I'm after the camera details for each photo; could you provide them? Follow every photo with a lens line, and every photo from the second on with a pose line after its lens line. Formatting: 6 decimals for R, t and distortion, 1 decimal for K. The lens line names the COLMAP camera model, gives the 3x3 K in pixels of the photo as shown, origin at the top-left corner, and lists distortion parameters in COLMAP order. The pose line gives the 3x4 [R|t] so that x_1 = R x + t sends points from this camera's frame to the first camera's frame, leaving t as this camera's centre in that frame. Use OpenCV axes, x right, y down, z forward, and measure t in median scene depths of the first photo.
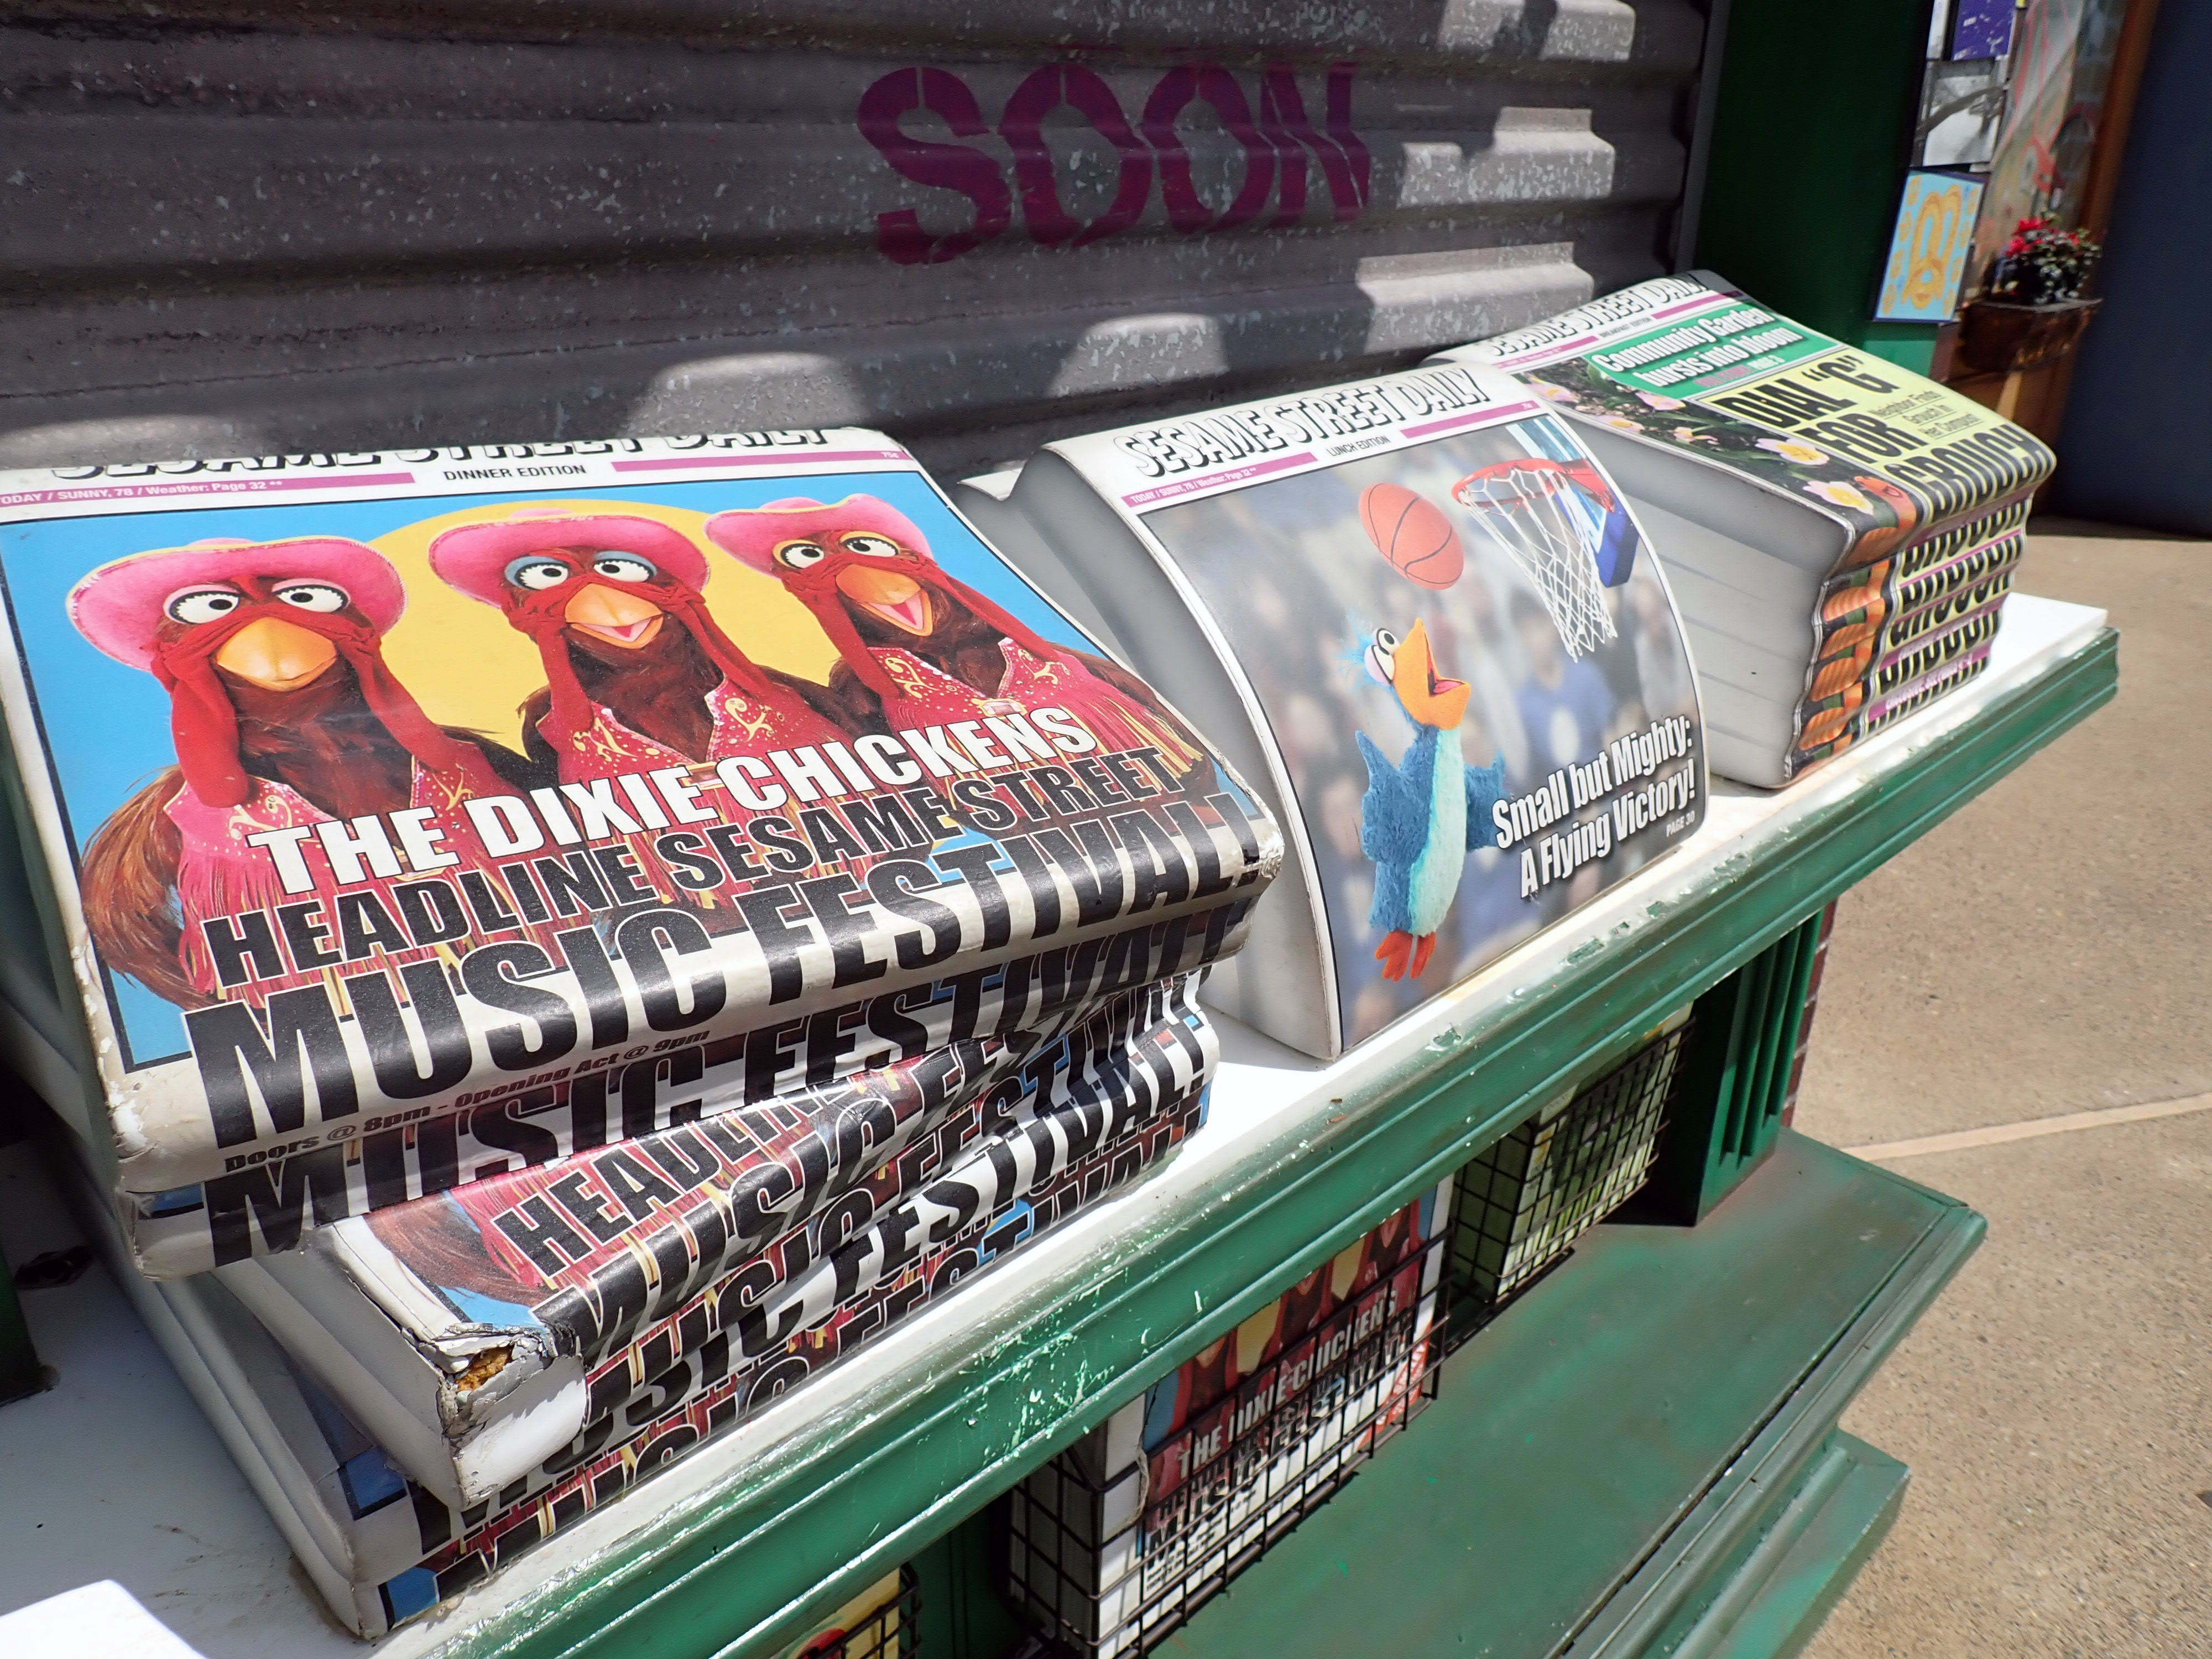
lens RADIAL K [[1658.2, 0, 1105.0], [0, 1658.2, 830.8], [0, 0, 1]] dist [0.001573, 0.000354]
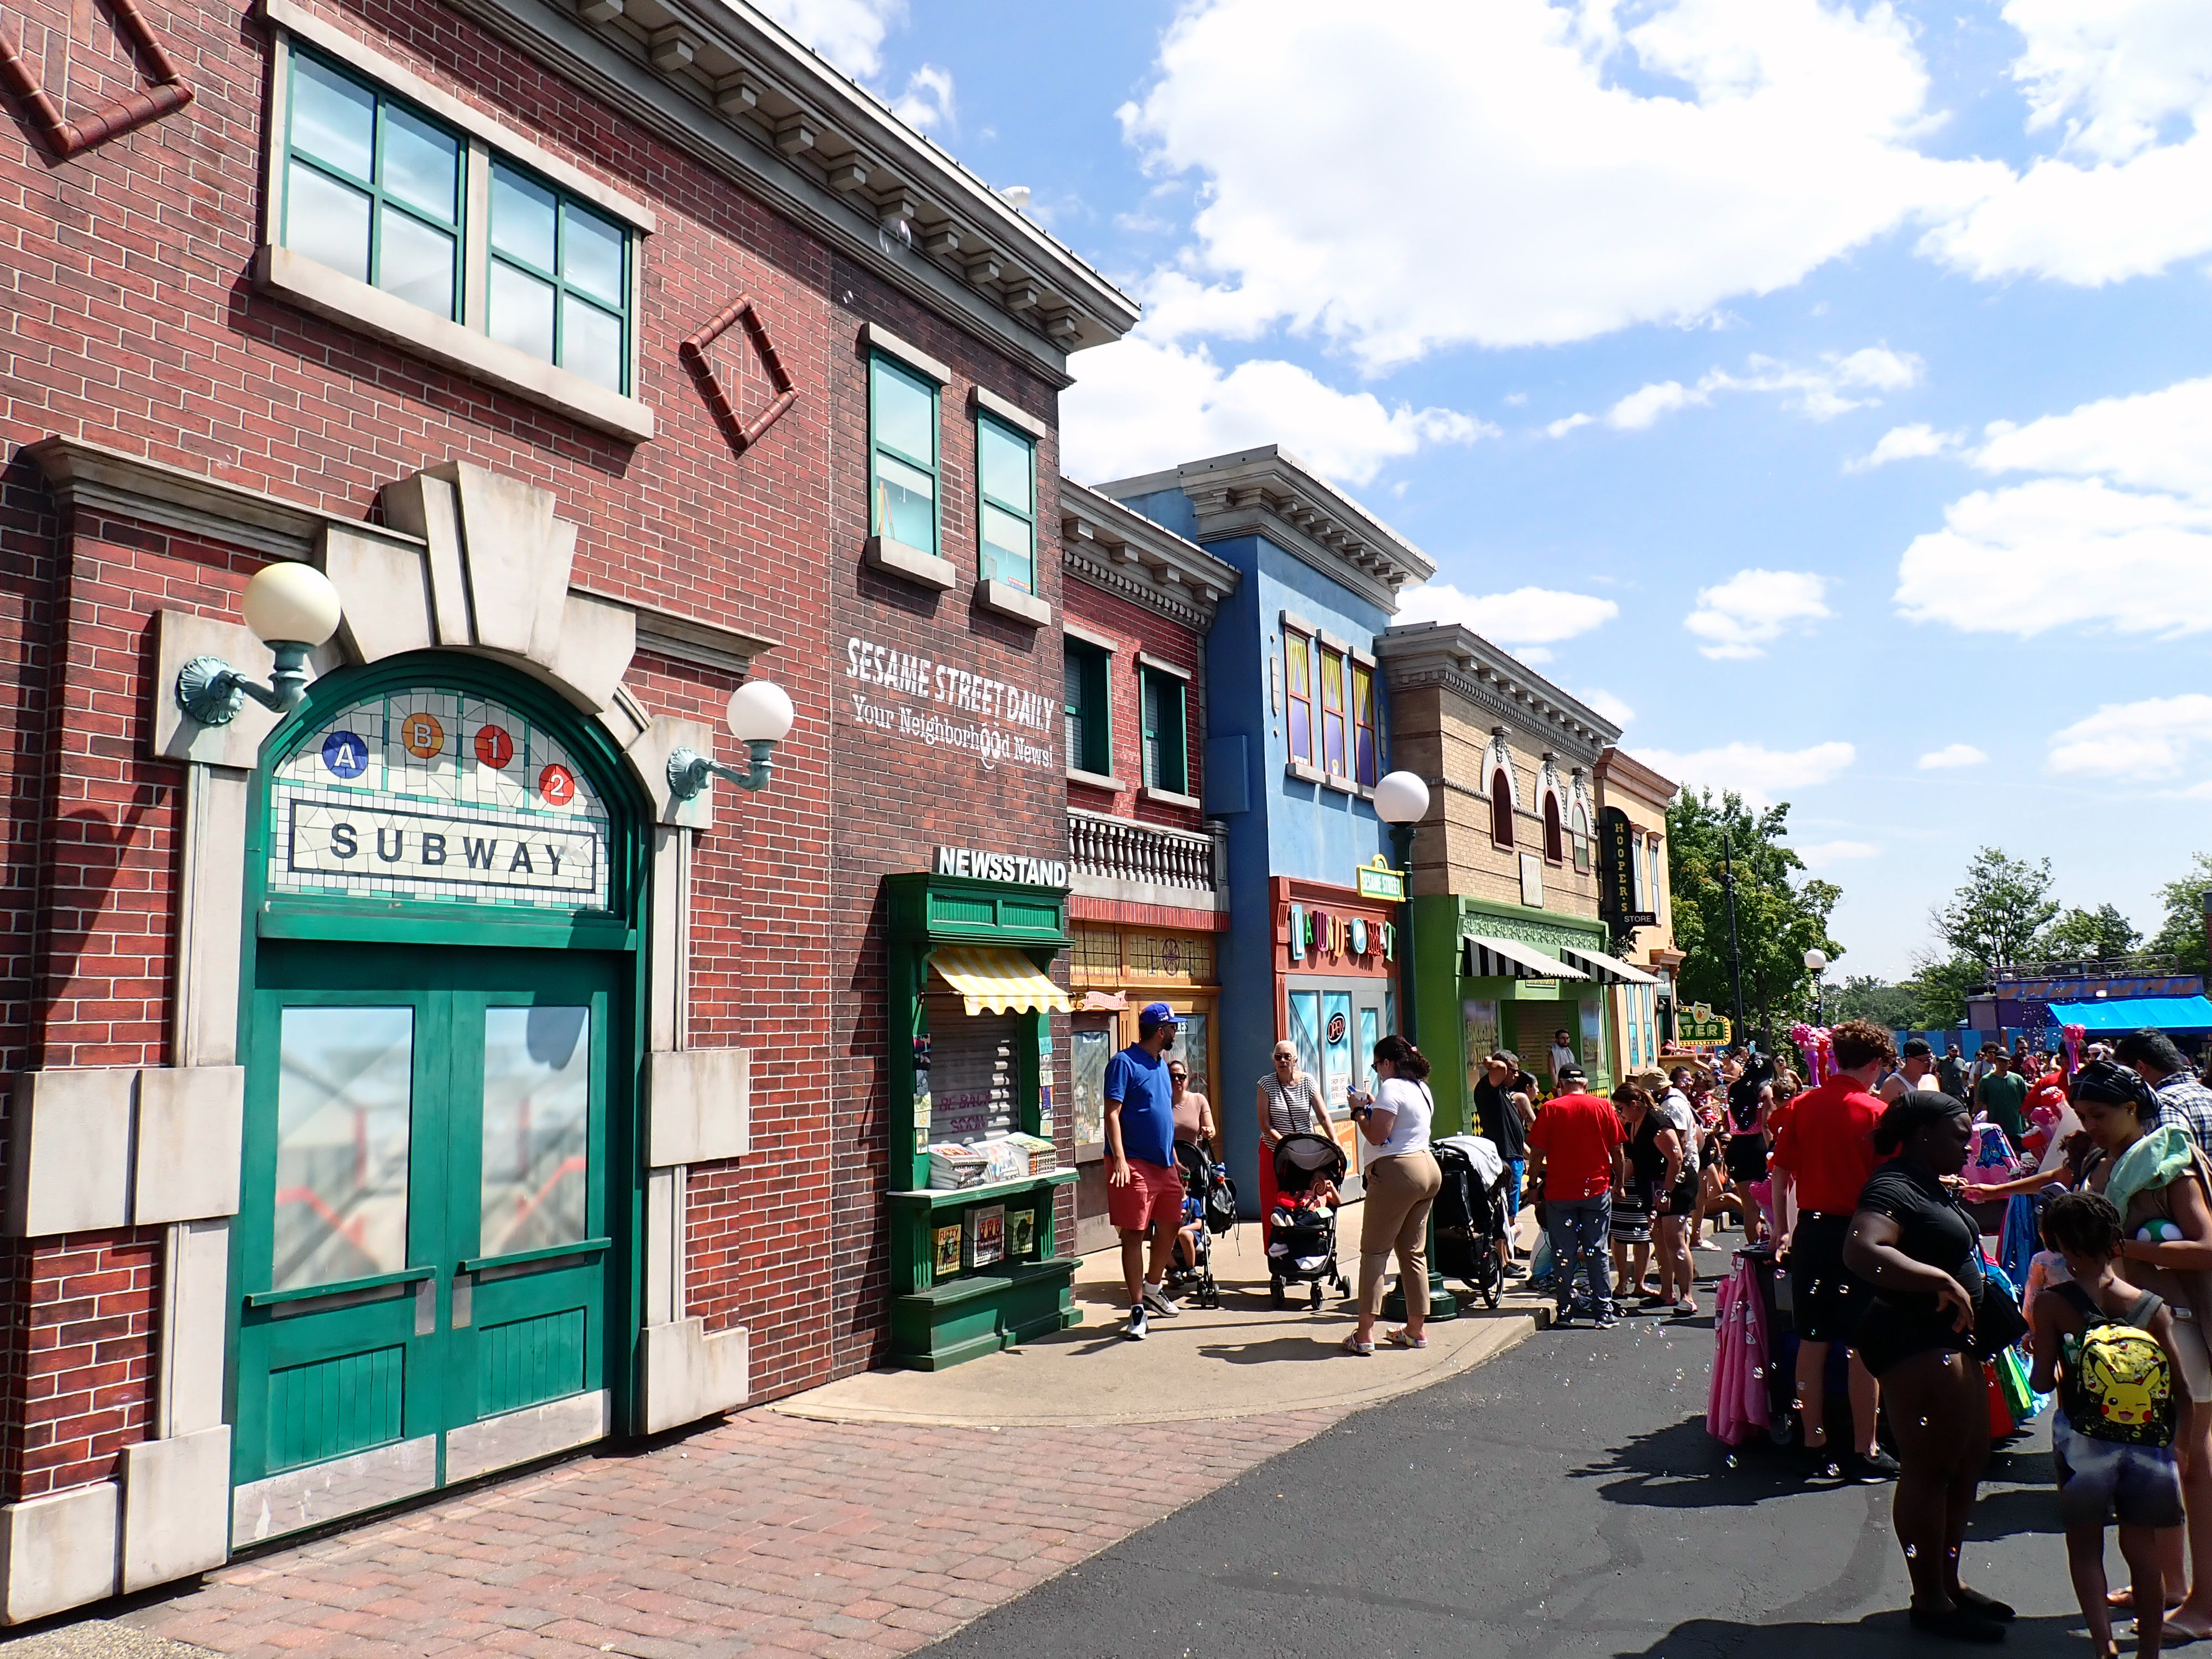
lens RADIAL K [[1658.2, 0, 1107.0], [0, 1658.2, 829.2], [0, 0, 1]] dist [0.001573, 0.000354]
pose [[0.961440, 0.000627, 0.275013, -1.728774], [0.140590, 0.858331, -0.493459, 2.859704], [-0.236362, 0.513096, 0.825146, -7.646813]]
